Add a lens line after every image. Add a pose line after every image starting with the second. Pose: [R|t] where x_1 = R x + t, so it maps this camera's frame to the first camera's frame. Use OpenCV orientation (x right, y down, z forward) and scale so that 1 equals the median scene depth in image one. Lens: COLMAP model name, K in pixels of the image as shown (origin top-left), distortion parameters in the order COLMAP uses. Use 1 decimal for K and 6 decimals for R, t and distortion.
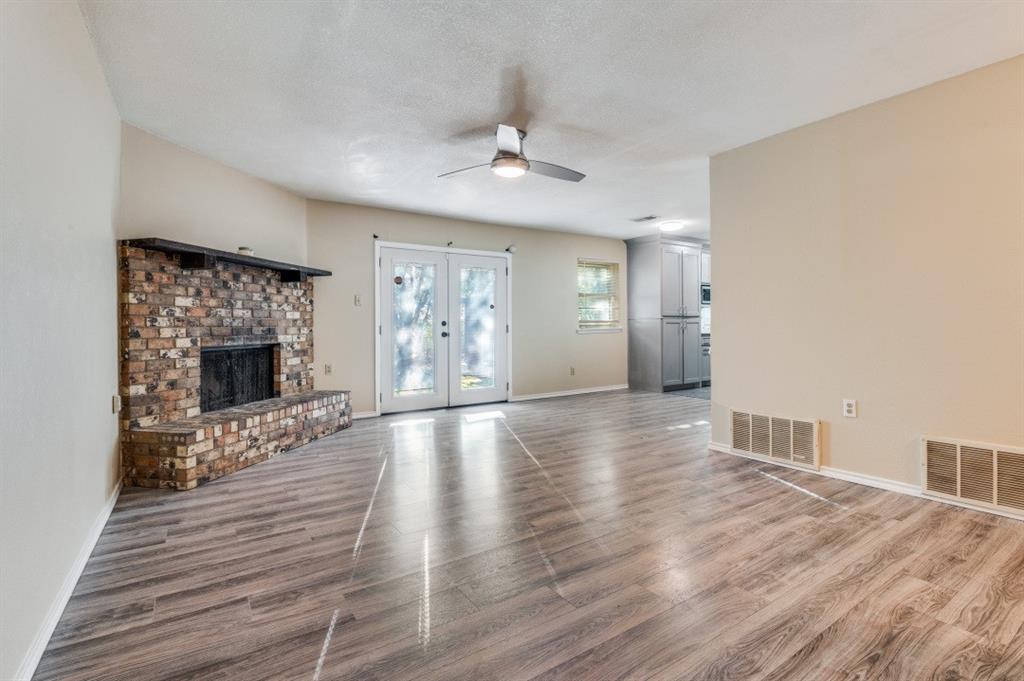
lens RADIAL K [[494.4, 0, 491.4], [0, 494.4, 320.8], [0, 0, 1]] dist [-0.002327, -0.001219]
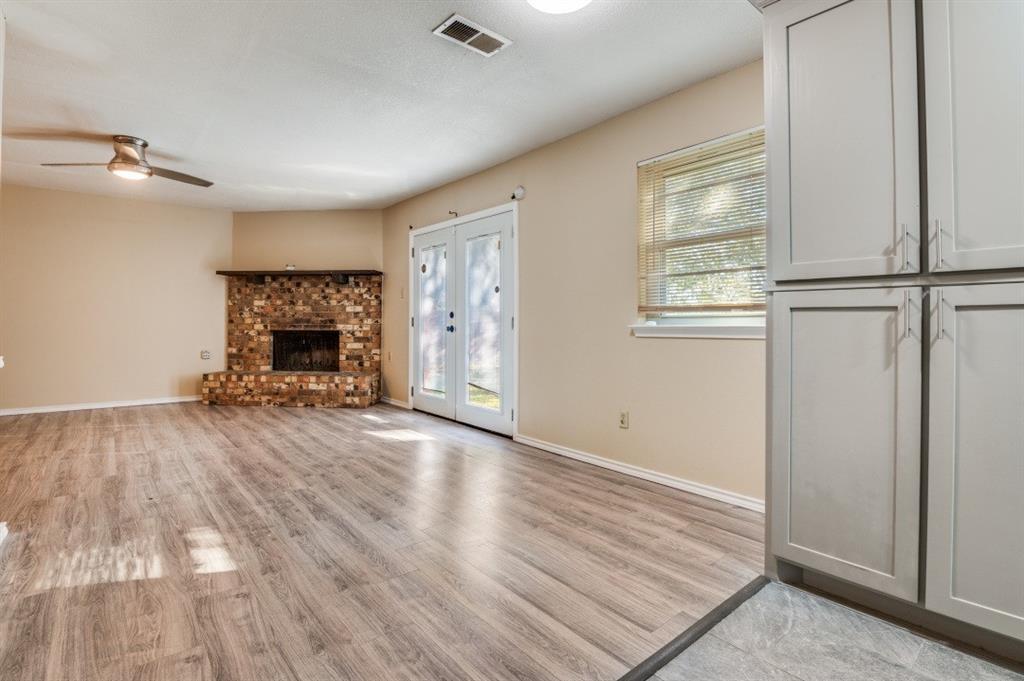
lens RADIAL K [[494.4, 0, 514.1], [0, 494.4, 320.9], [0, 0, 1]] dist [-0.002327, -0.001219]
pose [[0.116510, 0.008270, -0.993155, 1.022979], [0.006451, 0.999938, 0.009083, 0.011960], [0.993169, -0.007465, 0.116449, 1.447171]]
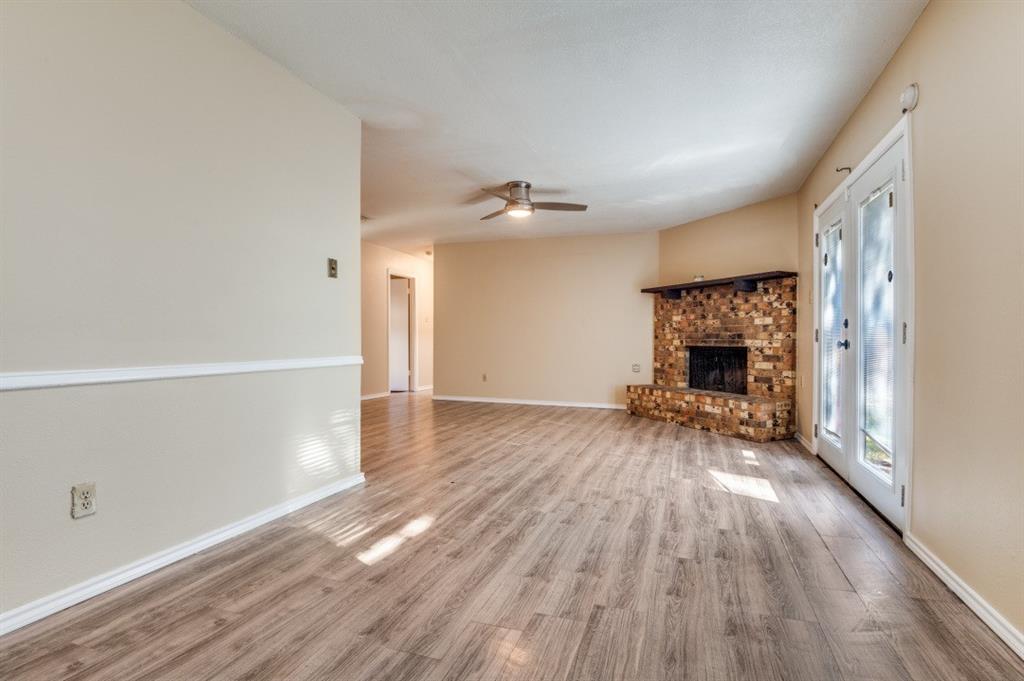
lens RADIAL K [[494.4, 0, 533.7], [0, 494.4, 342.6], [0, 0, 1]] dist [-0.002327, -0.001219]
pose [[-0.768164, 0.010351, -0.640169, 0.723426], [0.009947, 0.999942, 0.004232, 0.028791], [0.640176, -0.003117, -0.768222, 1.712281]]
